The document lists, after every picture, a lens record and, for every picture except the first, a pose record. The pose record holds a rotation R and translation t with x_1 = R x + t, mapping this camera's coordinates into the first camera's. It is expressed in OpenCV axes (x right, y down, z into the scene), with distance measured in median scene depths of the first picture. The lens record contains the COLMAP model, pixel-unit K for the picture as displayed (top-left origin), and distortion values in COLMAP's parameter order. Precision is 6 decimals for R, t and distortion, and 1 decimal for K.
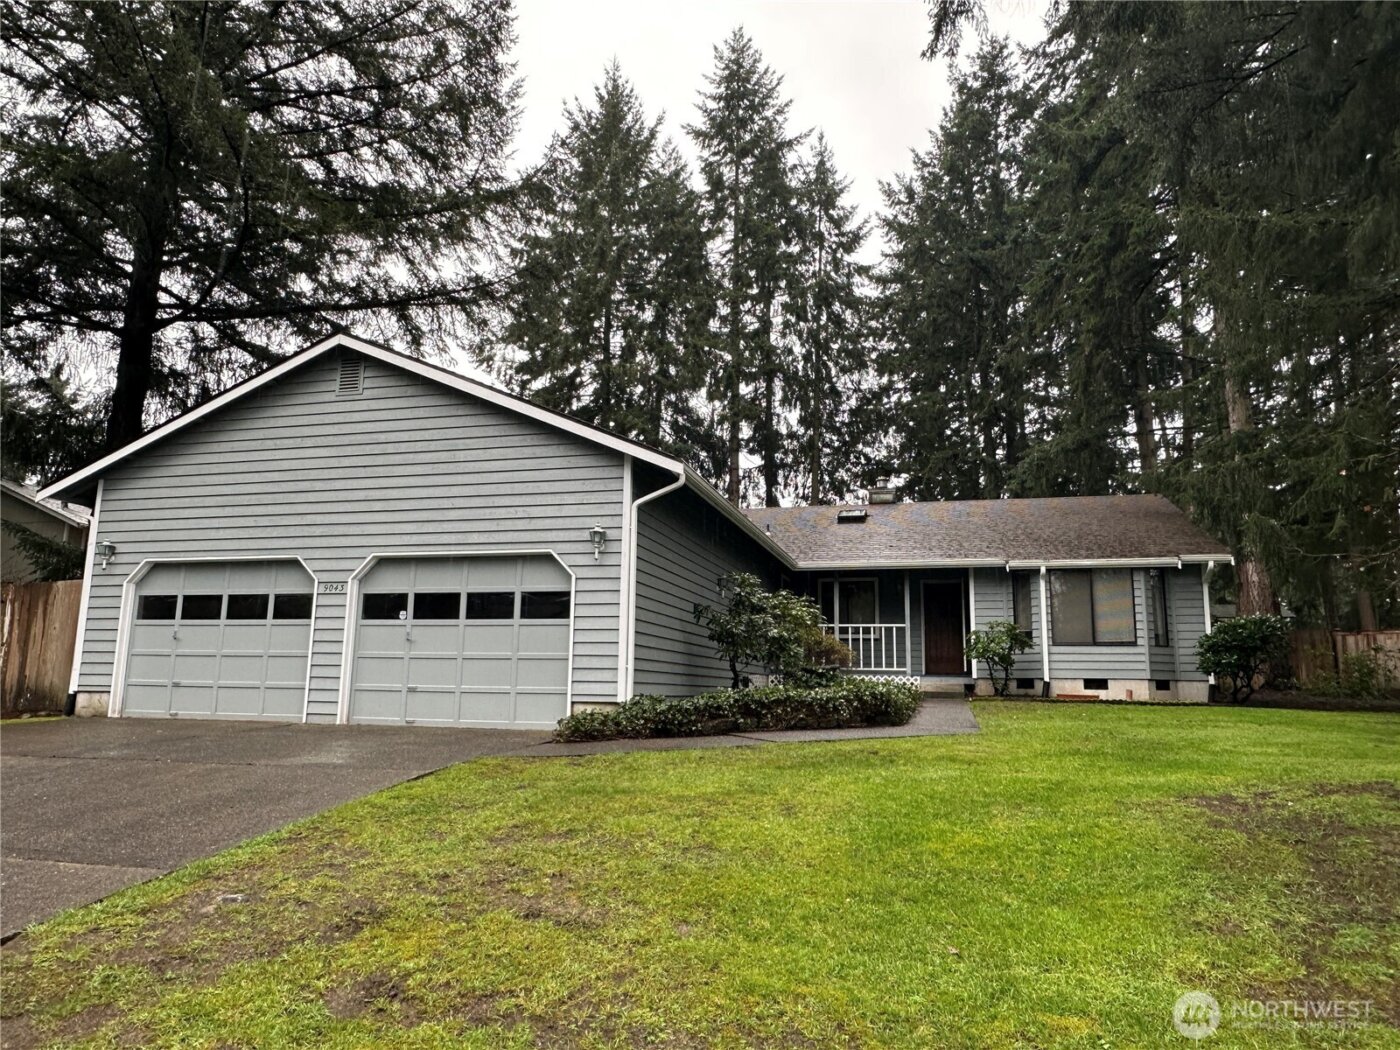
lens RADIAL K [[943.2, 0, 701.5], [0, 943.2, 521.9], [0, 0, 1]] dist [-0.009383, 0.005029]
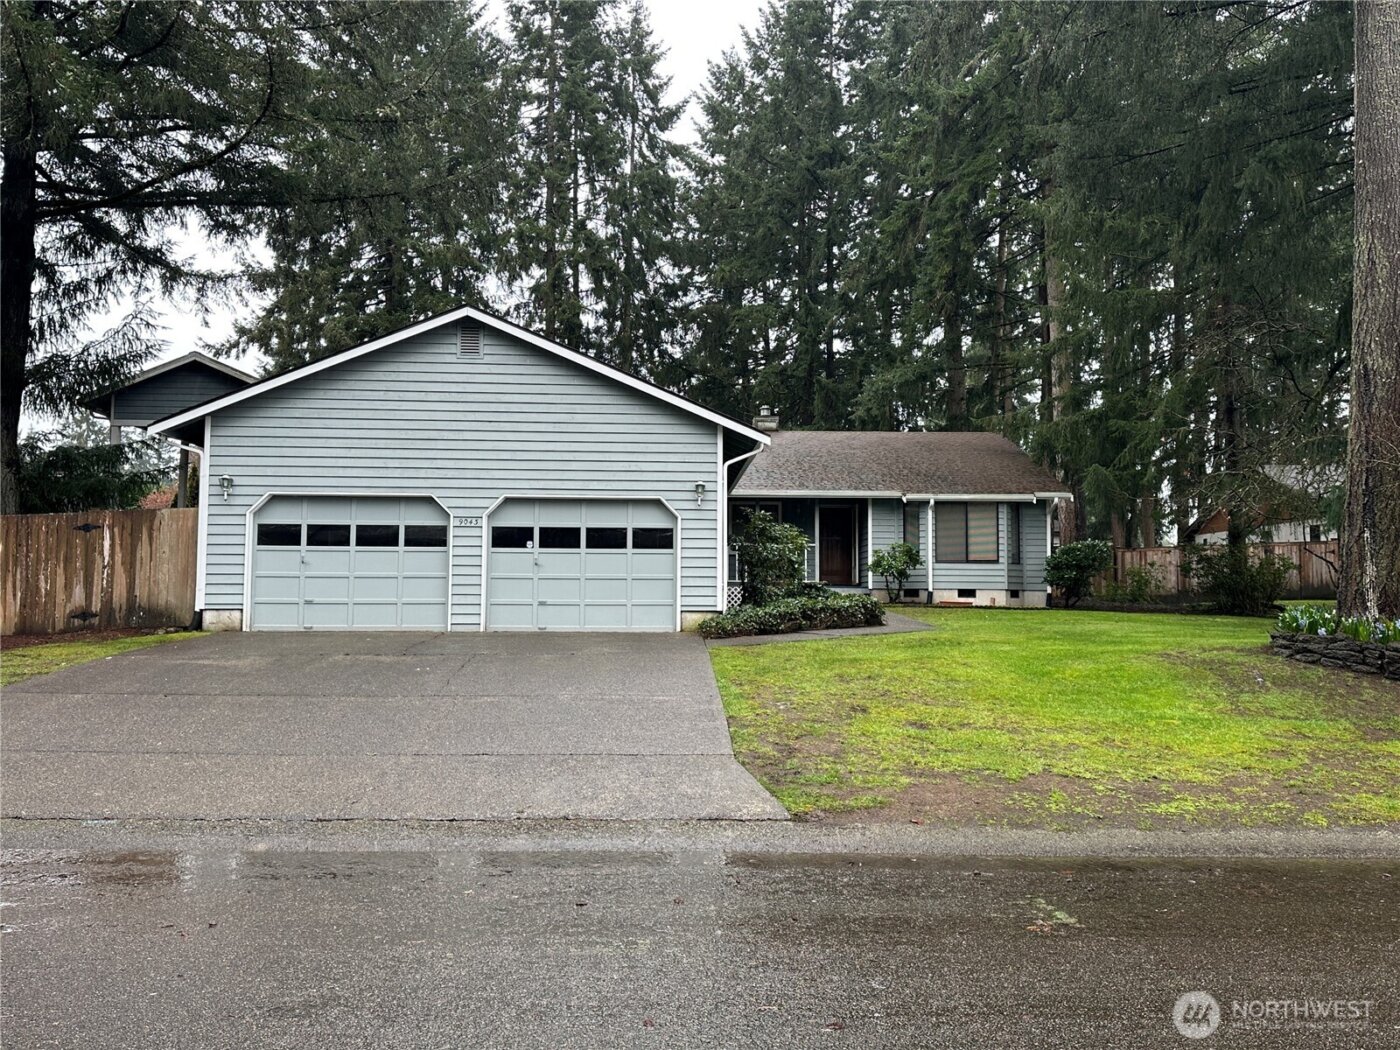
lens RADIAL K [[1137.8, 0, 697.9], [0, 1137.8, 534.5], [0, 0, 1]] dist [0.069873, -0.003329]
pose [[0.956520, 0.007401, 0.291574, -0.379800], [-0.042875, 0.992386, 0.115463, -0.068437], [-0.288499, -0.122944, 0.949554, -0.345738]]
